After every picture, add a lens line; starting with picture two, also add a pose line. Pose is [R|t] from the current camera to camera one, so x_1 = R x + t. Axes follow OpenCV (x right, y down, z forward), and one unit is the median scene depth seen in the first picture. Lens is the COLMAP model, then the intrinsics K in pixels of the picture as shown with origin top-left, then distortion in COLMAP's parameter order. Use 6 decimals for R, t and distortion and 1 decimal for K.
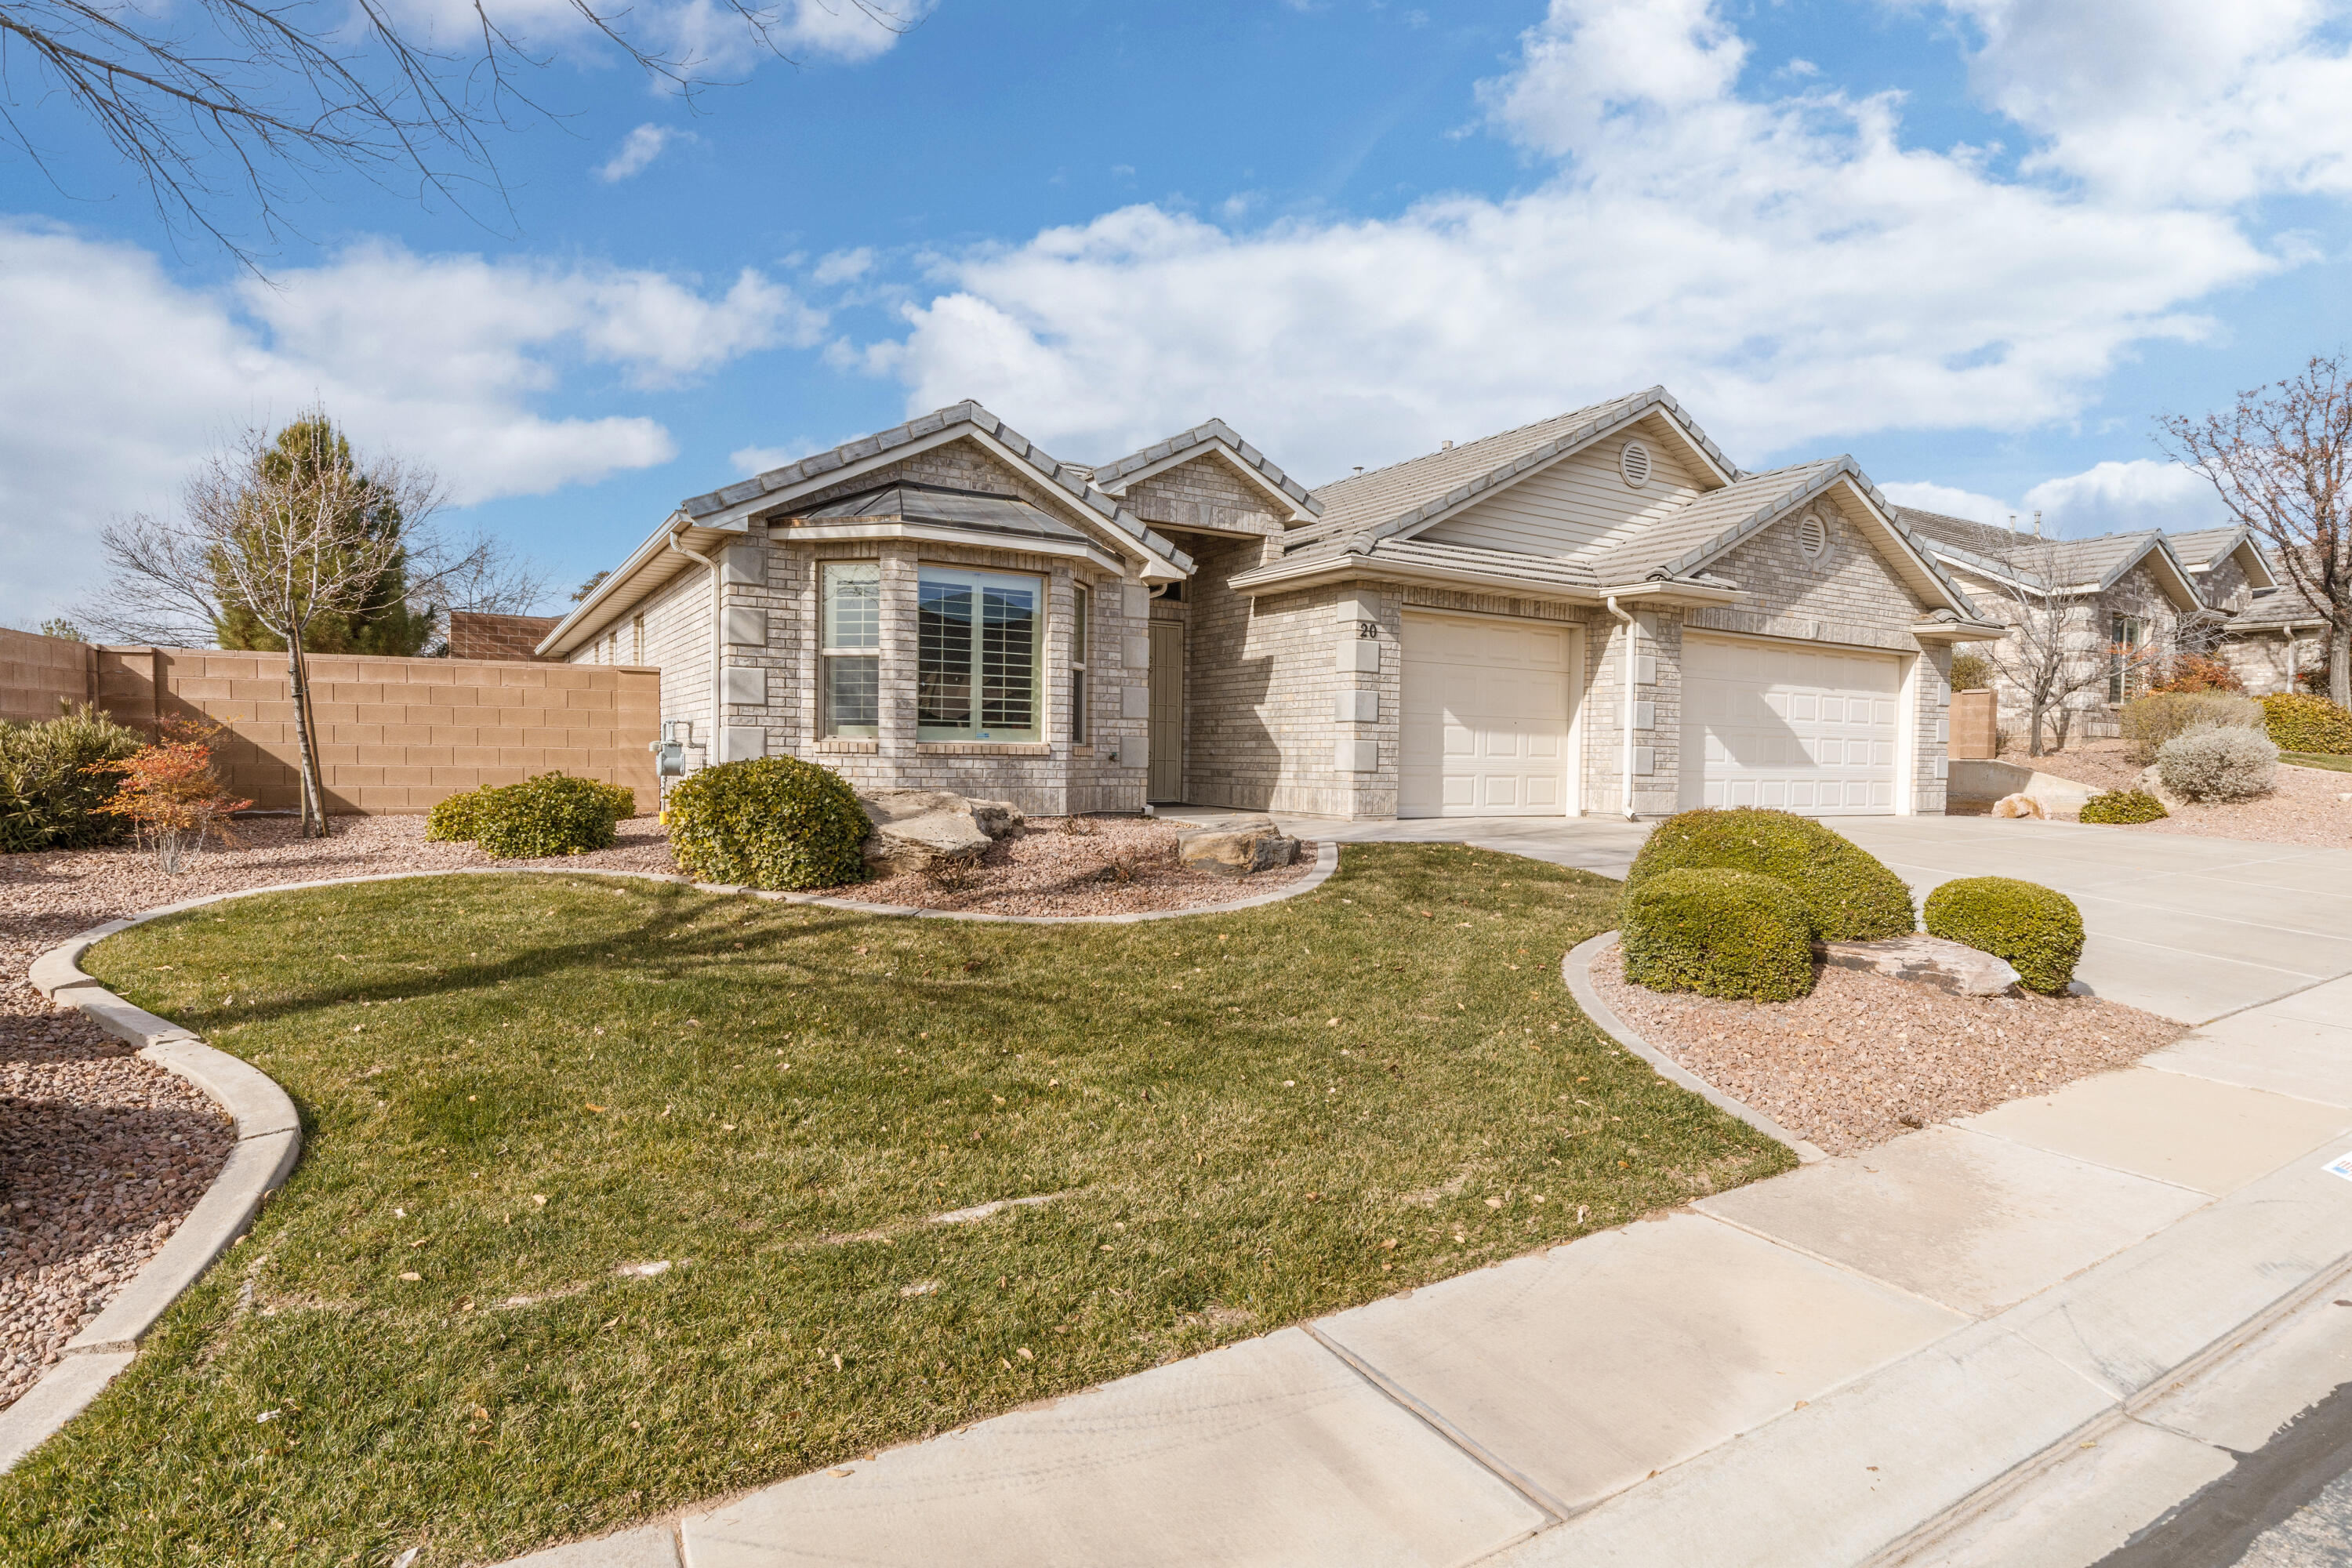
lens RADIAL K [[1228.0, 0, 1186.7], [0, 1228.0, 794.5], [0, 0, 1]] dist [-0.006537, -0.001219]
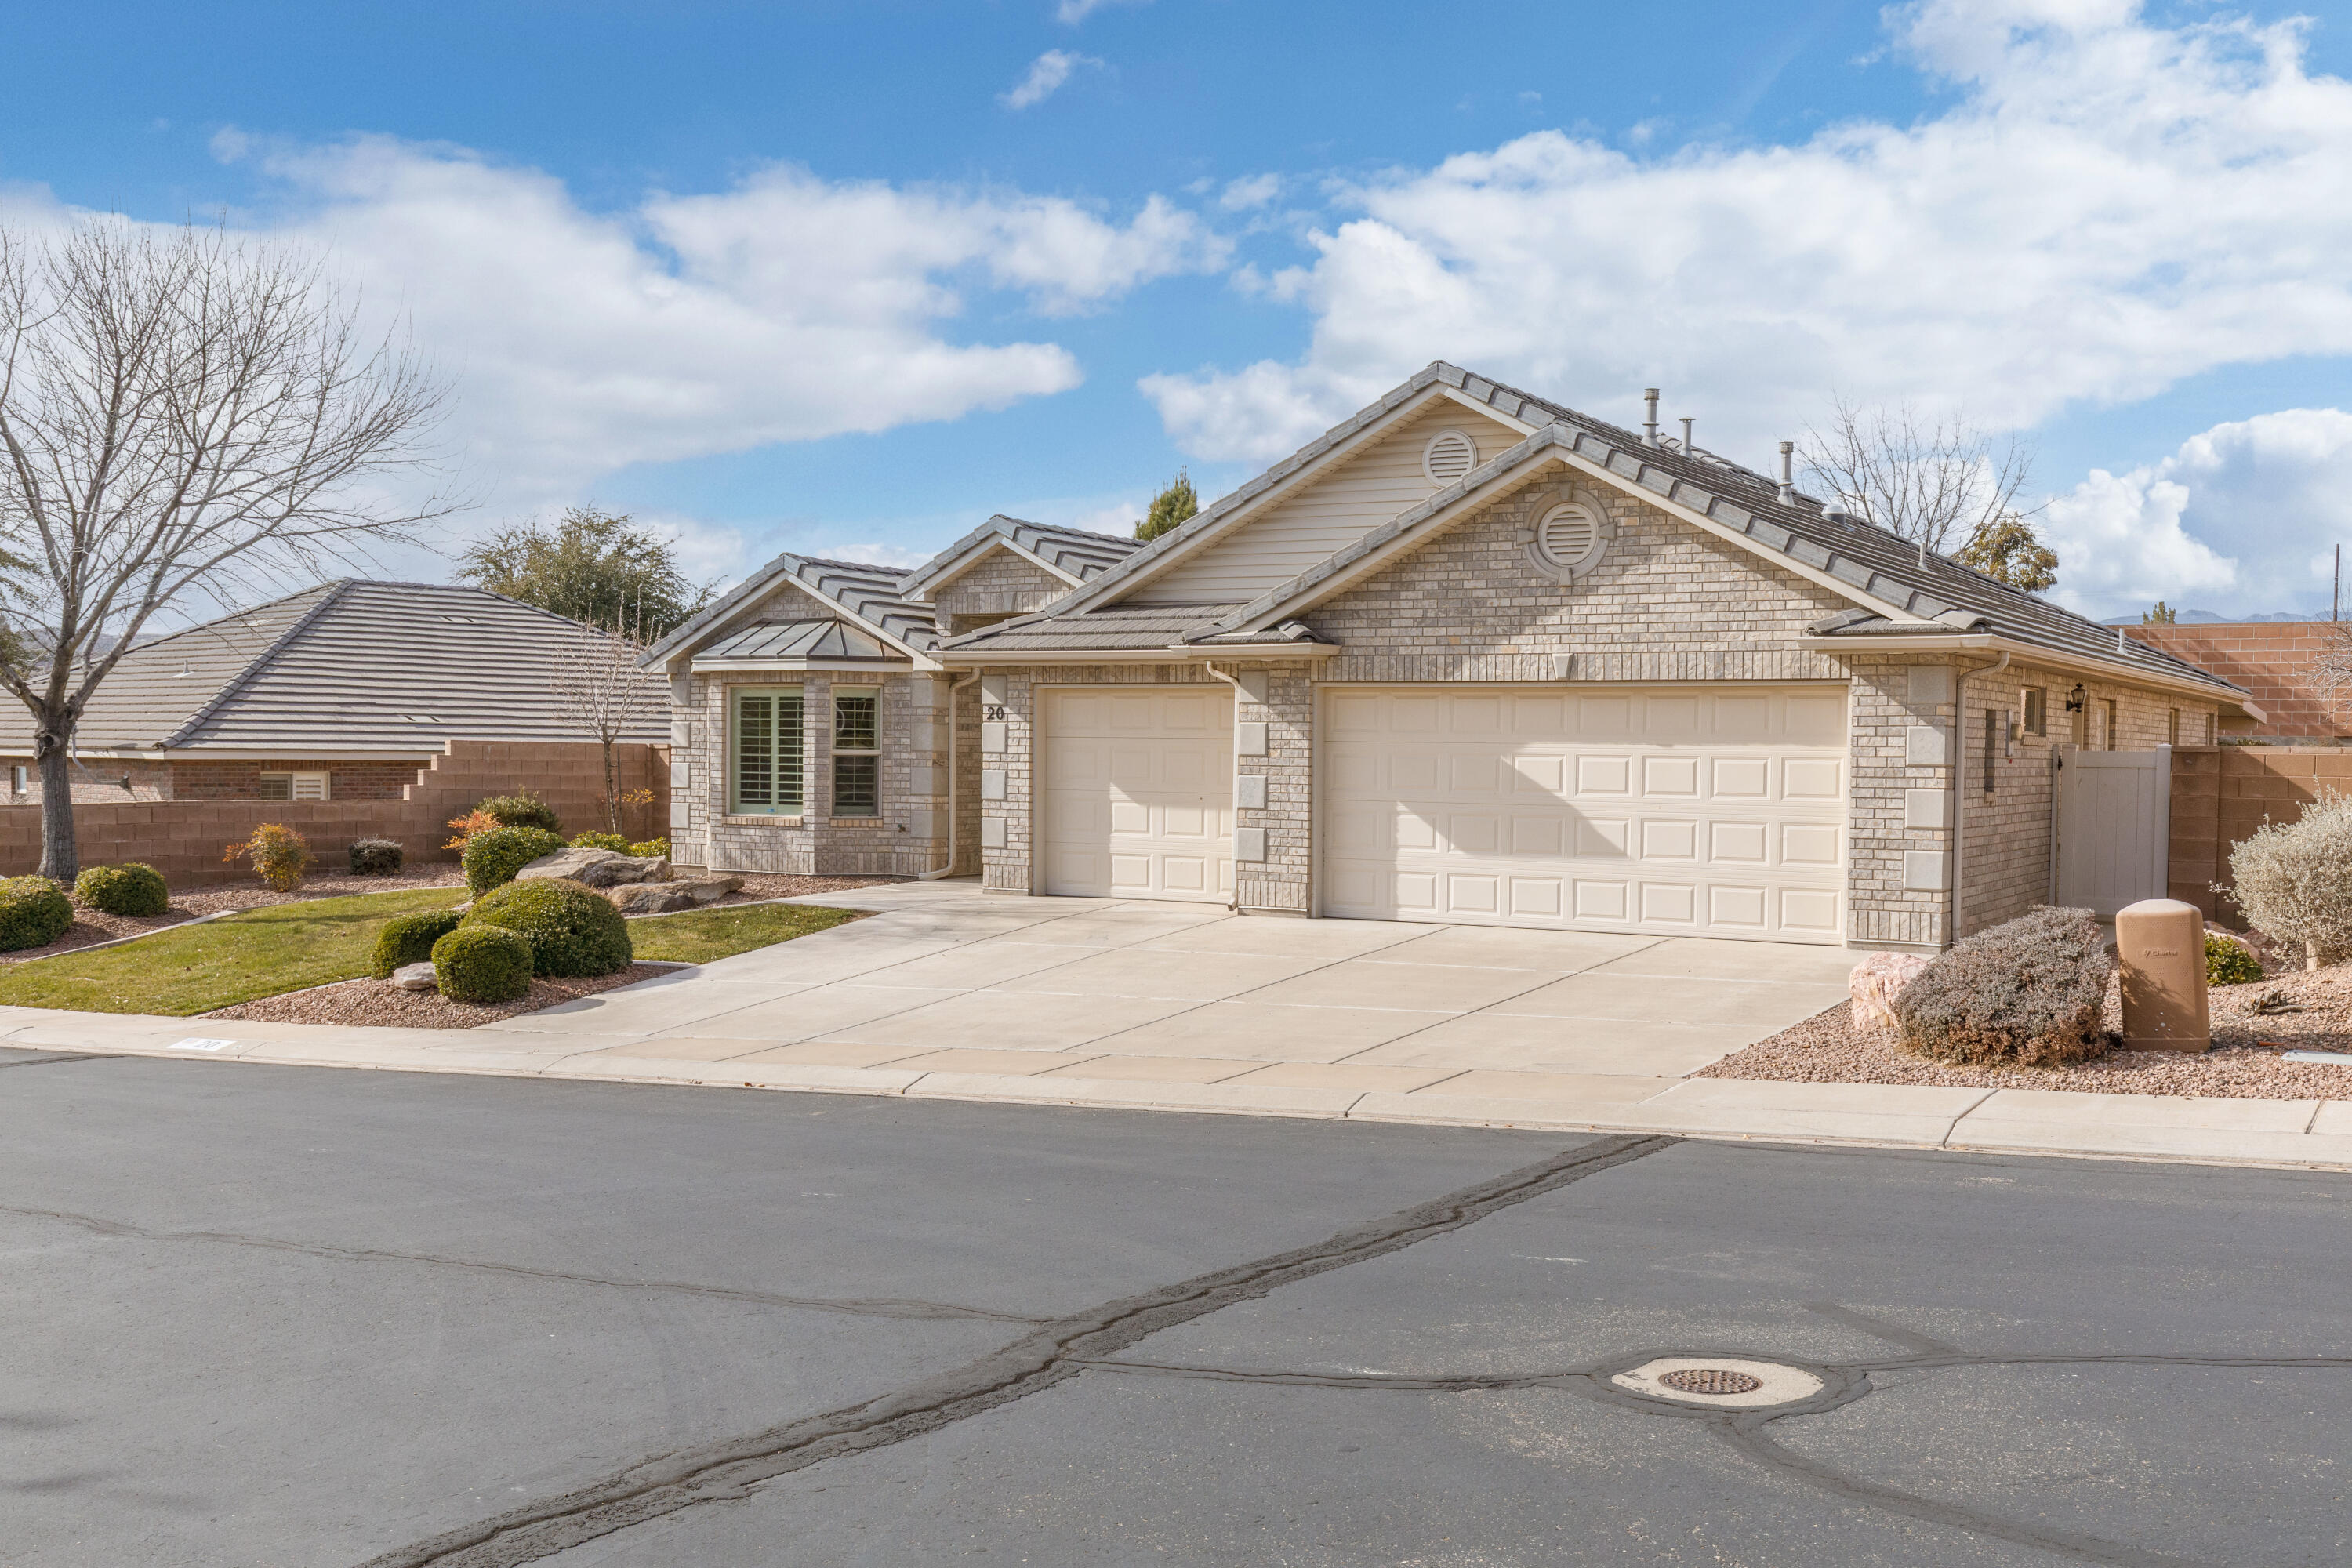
lens RADIAL K [[2202.8, 0, 1181.3], [0, 2202.8, 776.0], [0, 0, 1]] dist [-0.032513, 0.000000]
pose [[0.458193, 0.001602, -0.888851, 1.882186], [-0.029632, 0.999470, -0.013473, -0.058530], [0.888359, 0.032512, 0.457997, 0.276491]]
